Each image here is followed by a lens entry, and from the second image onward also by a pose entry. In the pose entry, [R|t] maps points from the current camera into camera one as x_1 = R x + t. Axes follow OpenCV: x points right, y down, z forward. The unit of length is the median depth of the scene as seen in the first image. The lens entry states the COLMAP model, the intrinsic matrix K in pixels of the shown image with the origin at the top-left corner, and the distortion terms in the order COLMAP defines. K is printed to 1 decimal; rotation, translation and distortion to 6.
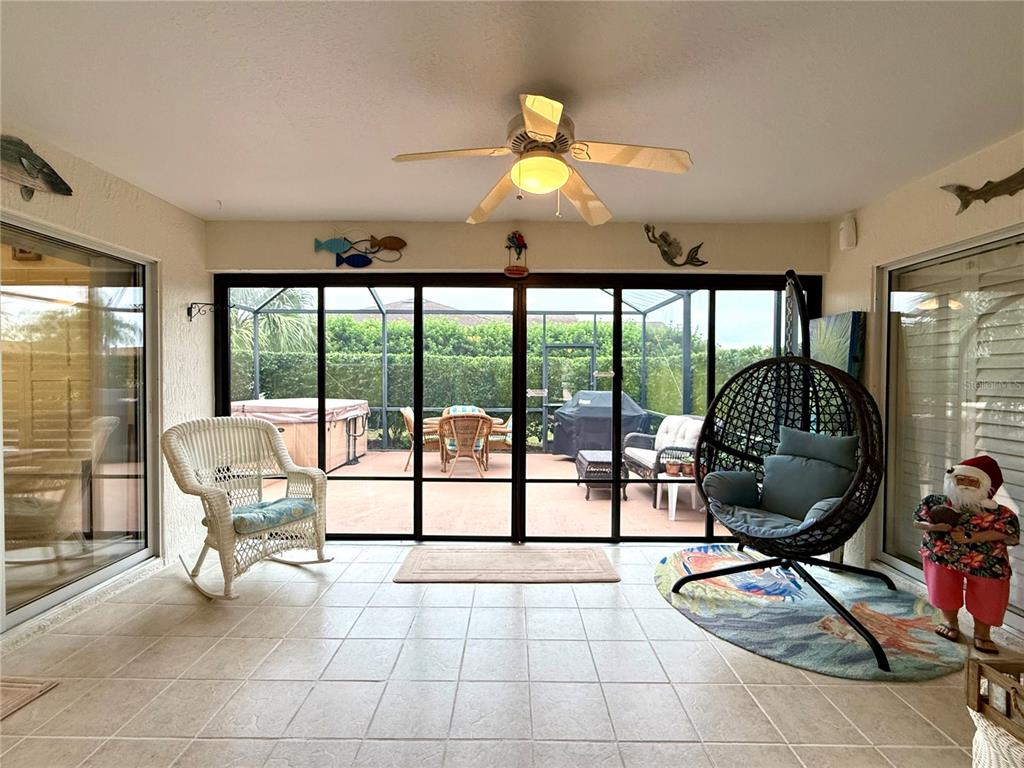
lens RADIAL K [[437.8, 0, 512.0], [0, 437.8, 384.0], [0, 0, 1]] dist [0.002489, 0.000294]
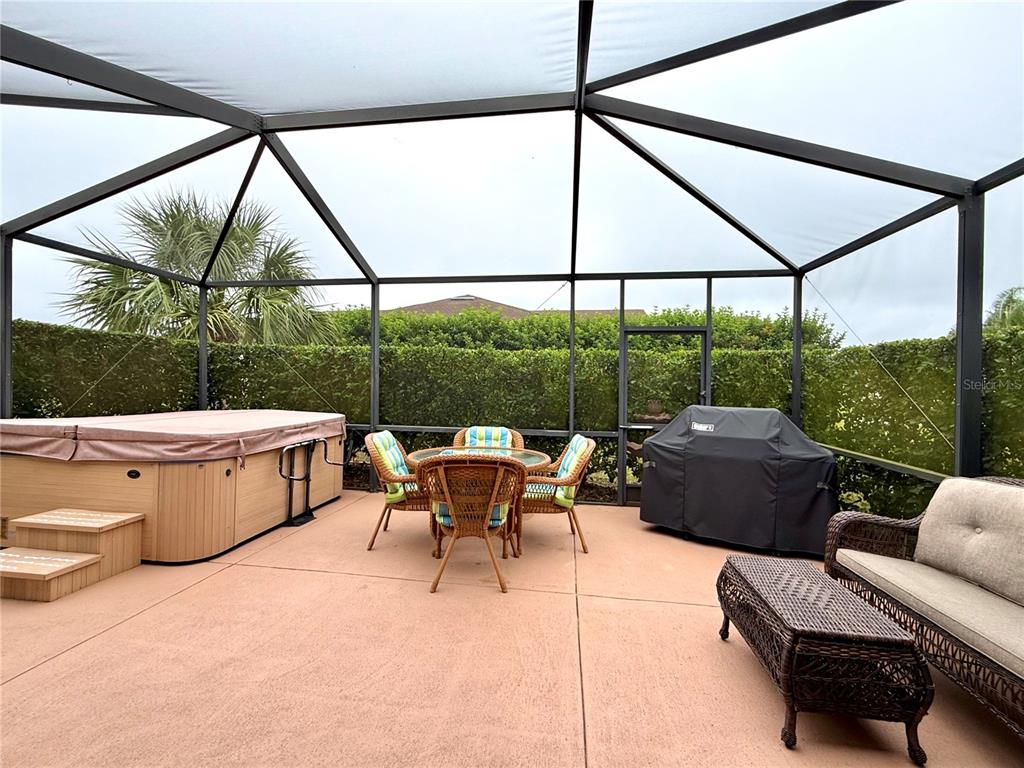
lens RADIAL K [[414.1, 0, 511.6], [0, 414.1, 382.2], [0, 0, 1]] dist [0.005765, 0.000520]
pose [[0.990140, 0.008146, -0.139843, 0.005698], [-0.010320, 0.999837, -0.014826, -0.008930], [0.139700, 0.016123, 0.990063, 0.897721]]
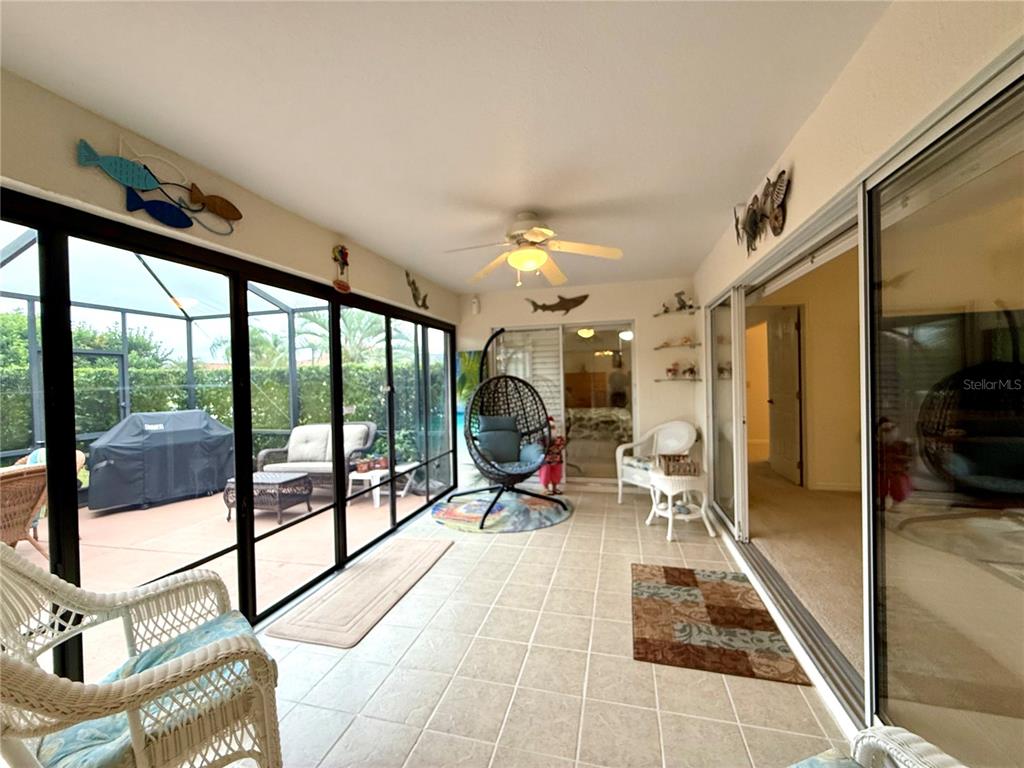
lens RADIAL K [[417.5, 0, 512.0], [0, 417.5, 384.0], [0, 0, 1]] dist [0.036053, 0.000097]
pose [[0.253208, -0.023745, 0.967120, -0.779379], [0.041823, 0.999033, 0.013578, -0.036441], [-0.966507, 0.037009, 0.253956, 0.390981]]
